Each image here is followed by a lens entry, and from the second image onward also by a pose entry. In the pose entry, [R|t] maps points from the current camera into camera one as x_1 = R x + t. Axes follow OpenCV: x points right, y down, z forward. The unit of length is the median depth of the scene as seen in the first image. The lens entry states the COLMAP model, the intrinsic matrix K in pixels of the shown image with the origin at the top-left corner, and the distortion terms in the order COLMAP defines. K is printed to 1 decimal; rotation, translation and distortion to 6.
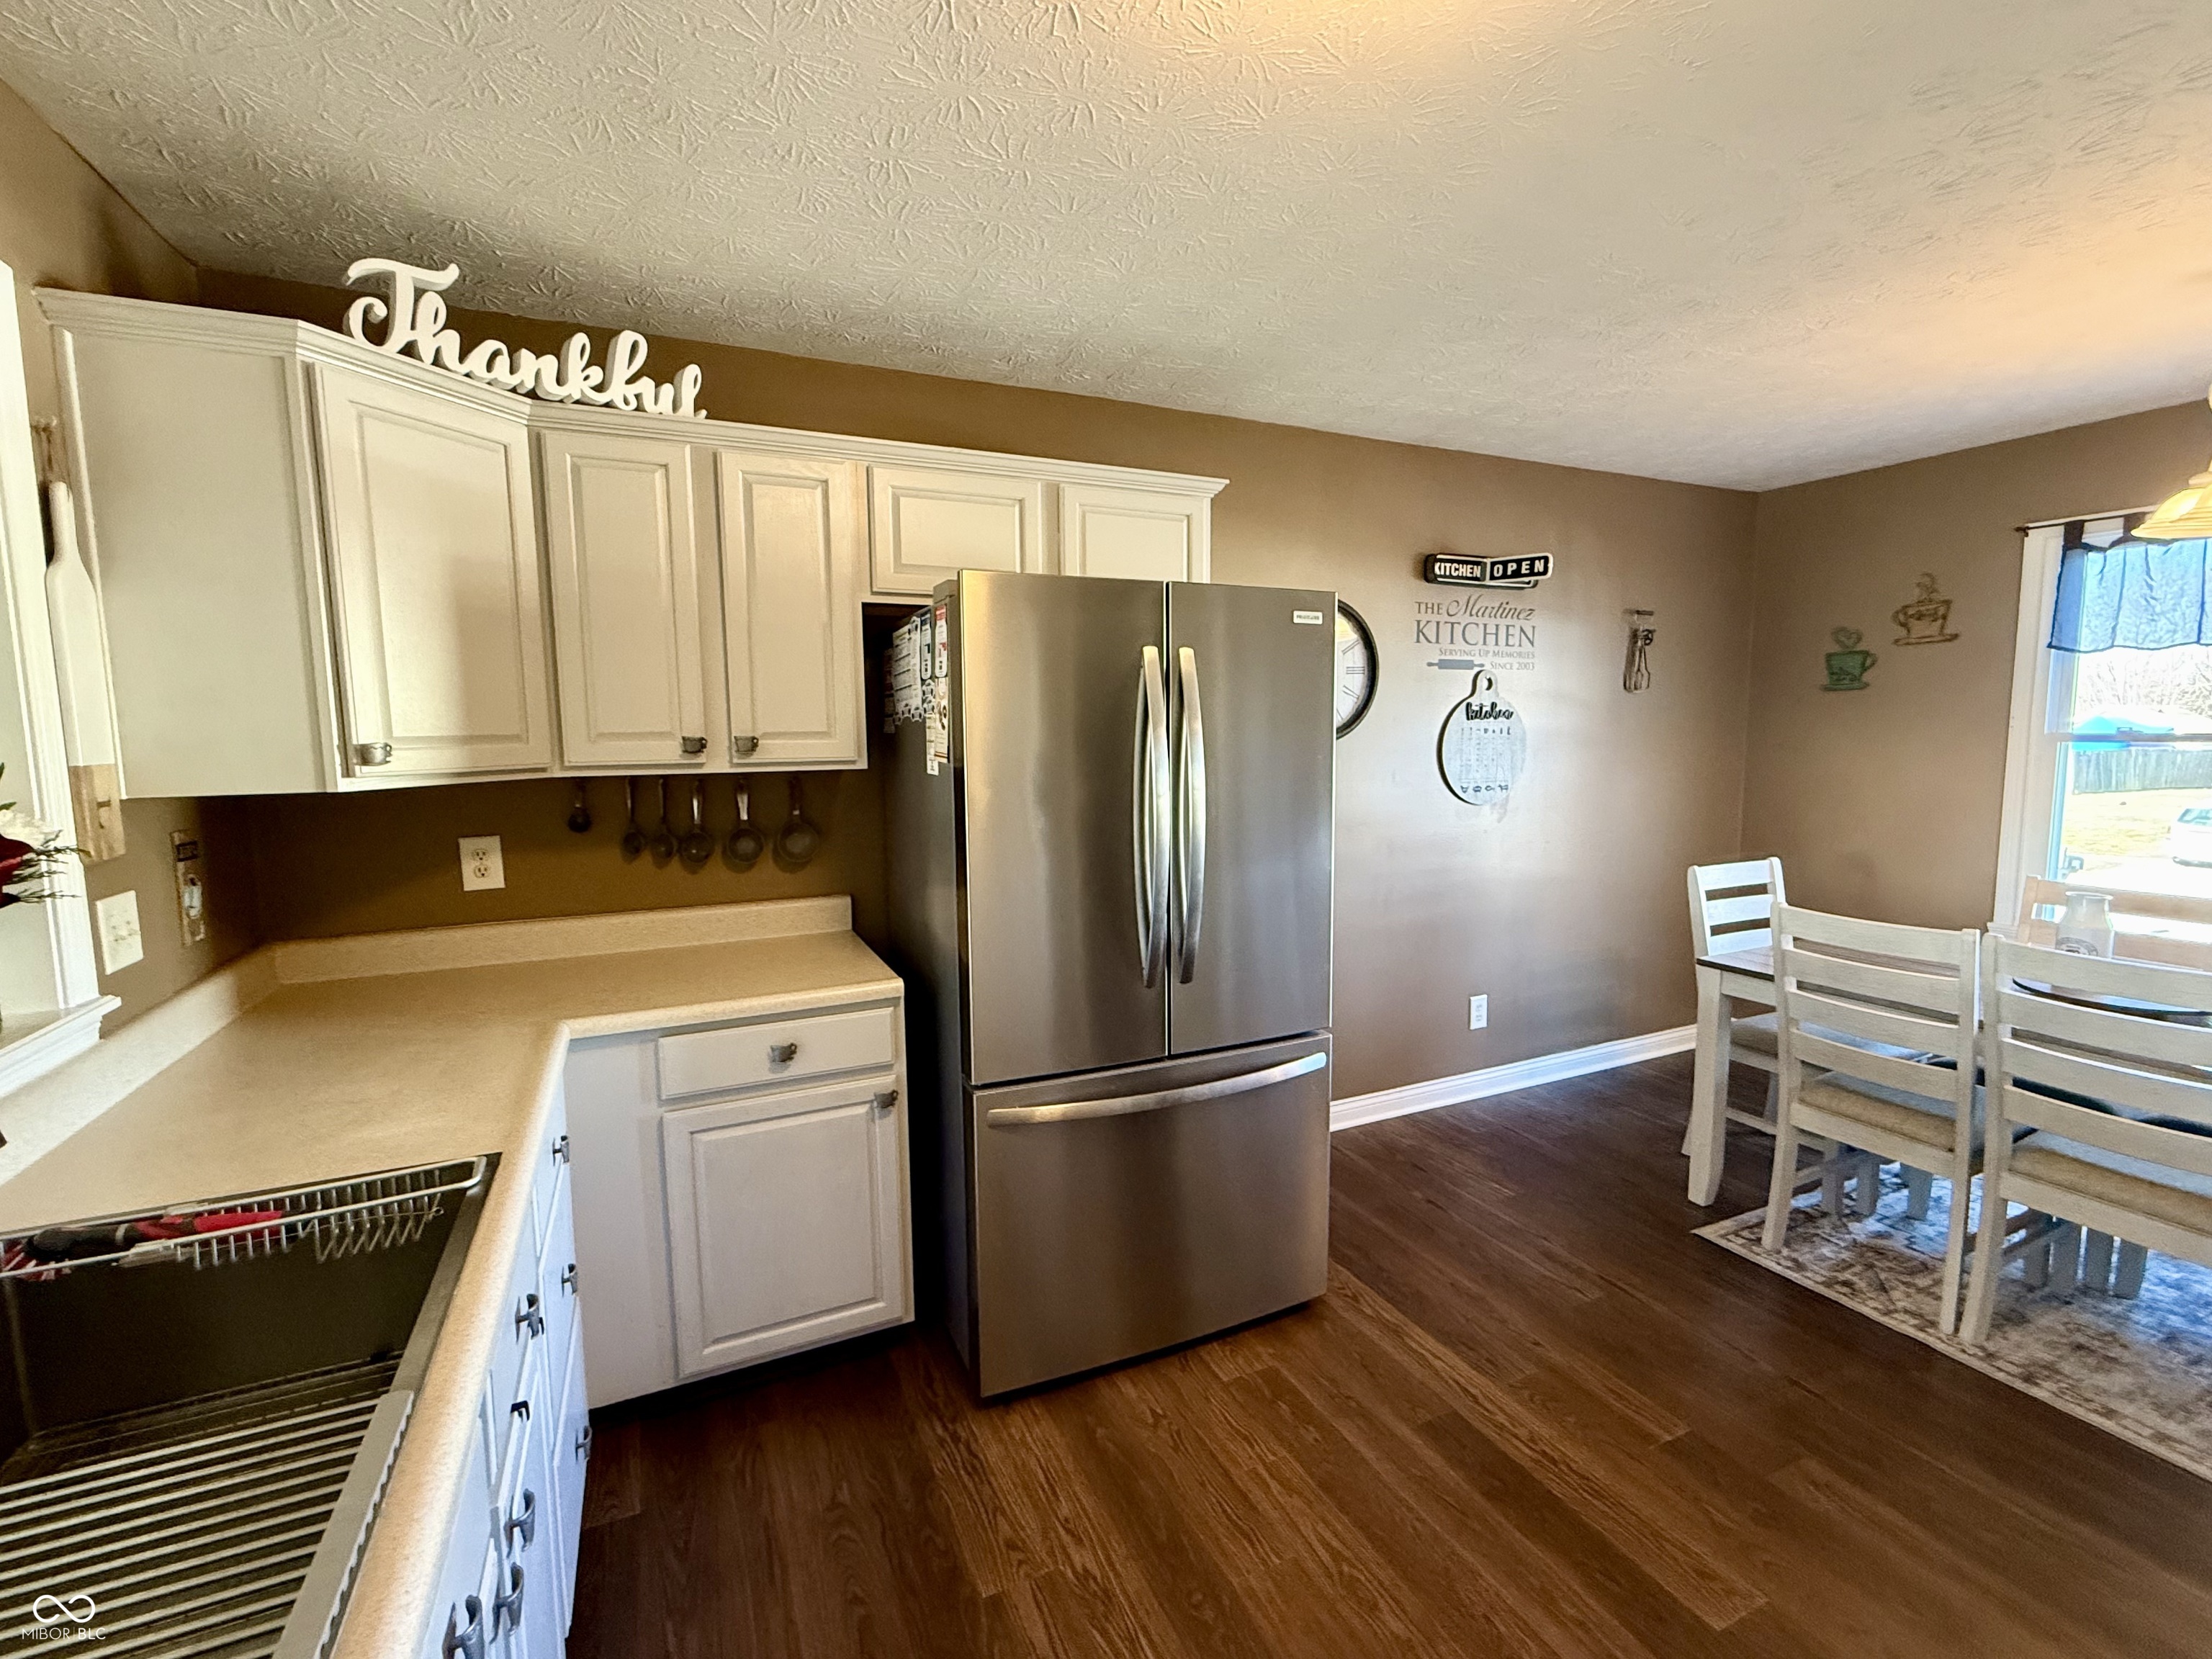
lens RADIAL K [[982.7, 0, 1106.0], [0, 982.7, 829.5], [0, 0, 1]] dist [0.004563, 0.000591]
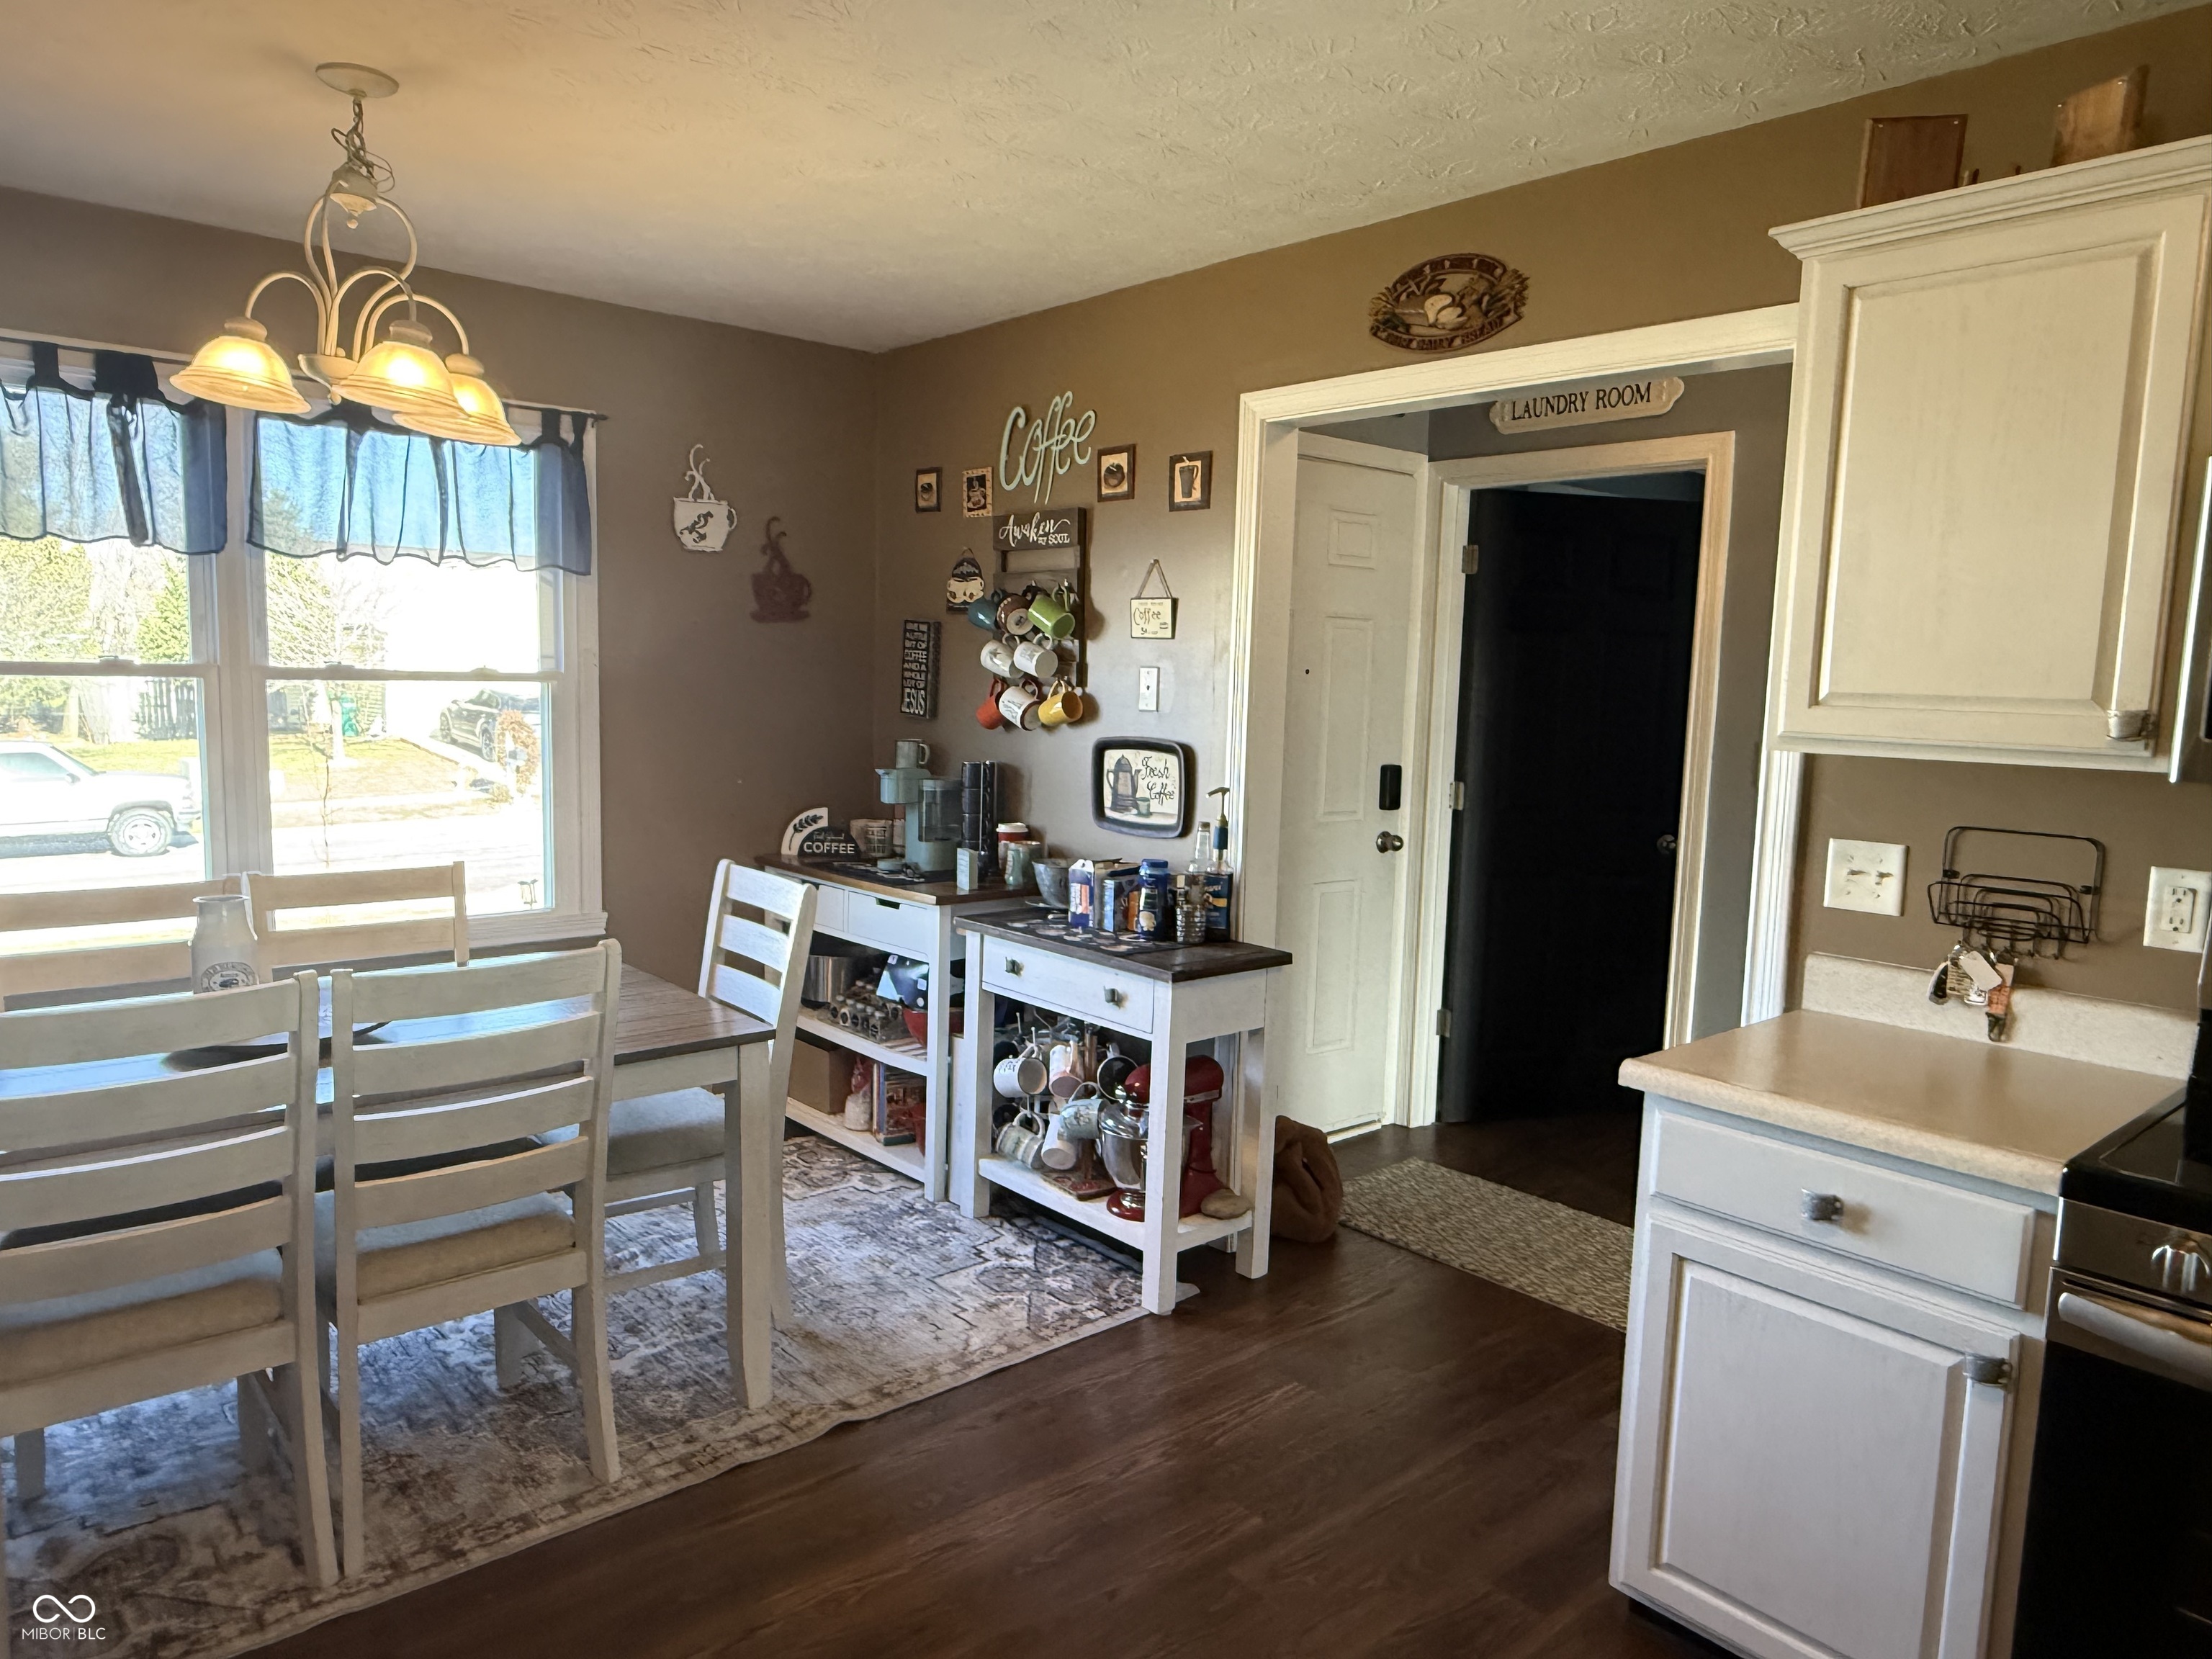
lens RADIAL K [[1429.5, 0, 1086.2], [0, 1429.5, 834.6], [0, 0, 1]] dist [-0.008594, -0.001336]
pose [[-0.275023, -0.106451, 0.955526, -0.110249], [0.077765, 0.988132, 0.132466, -0.055038], [-0.958288, 0.110738, -0.263481, 0.600492]]
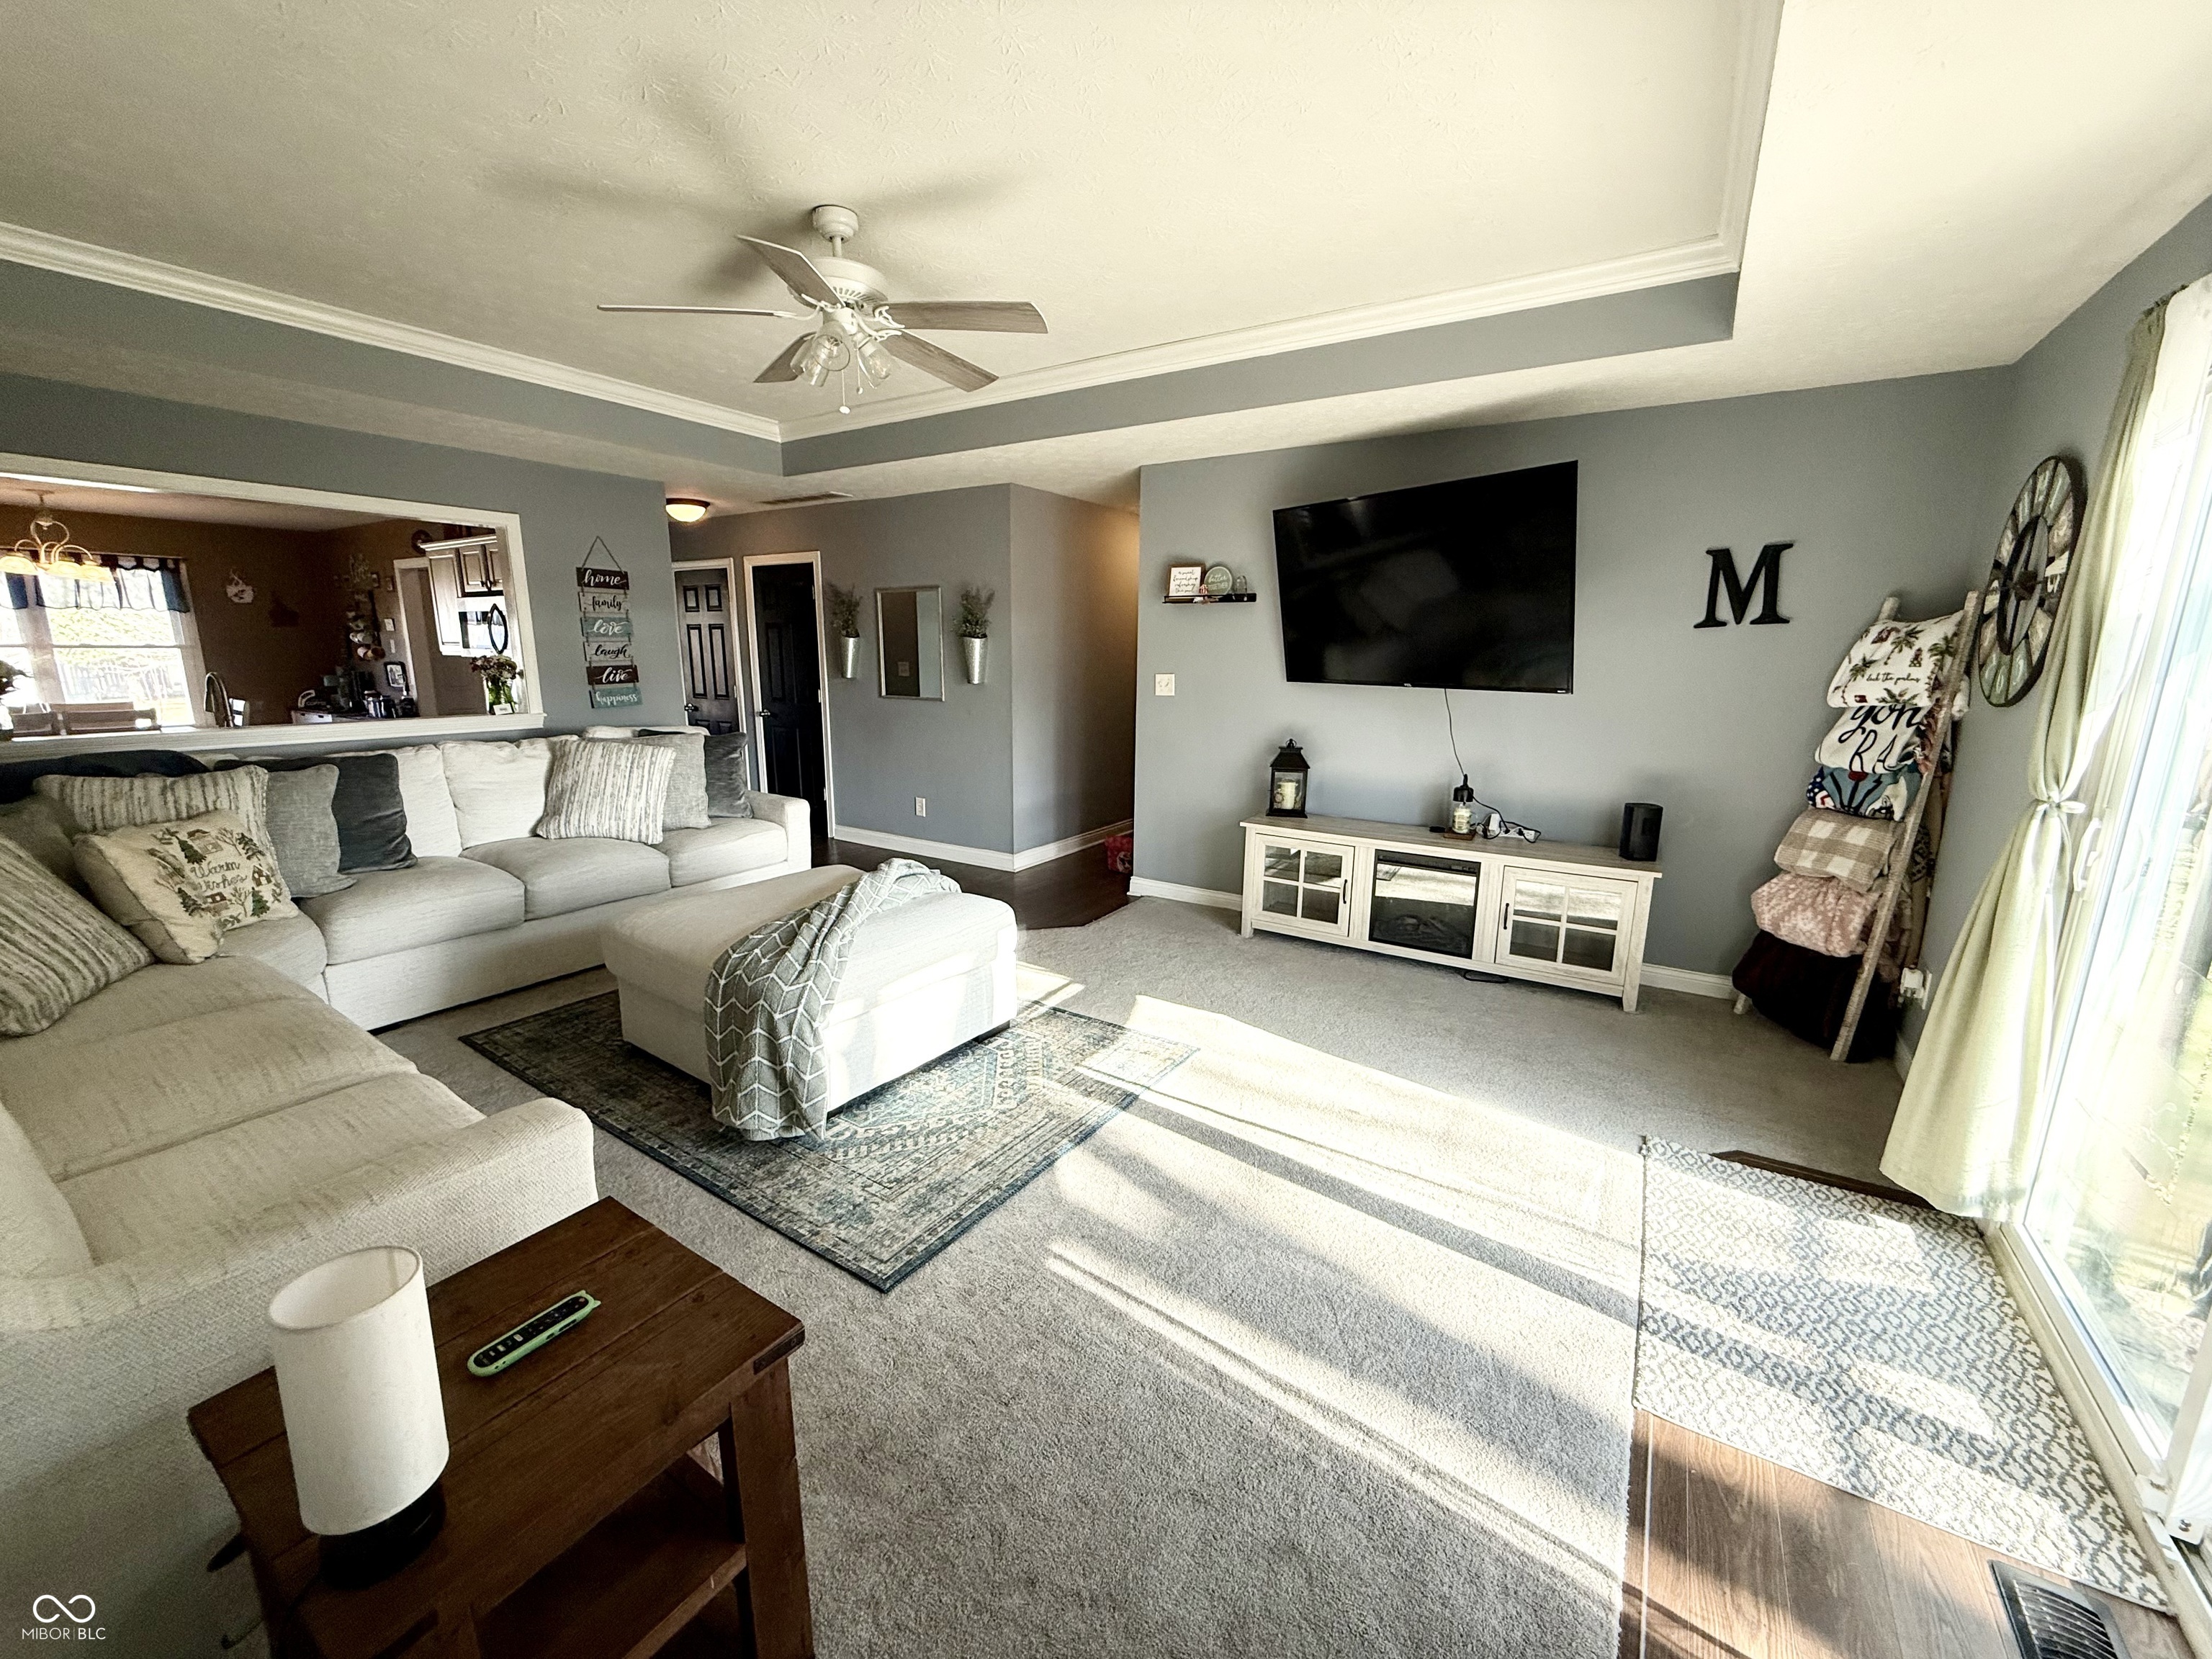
lens RADIAL K [[877.4, 0, 1089.8], [0, 877.4, 831.1], [0, 0, 1]] dist [0.000642, -0.000153]
pose [[-0.524830, -0.169605, 0.834139, -2.355991], [0.086032, 0.964361, 0.250213, 0.048180], [-0.846848, 0.203081, -0.491534, -0.194958]]
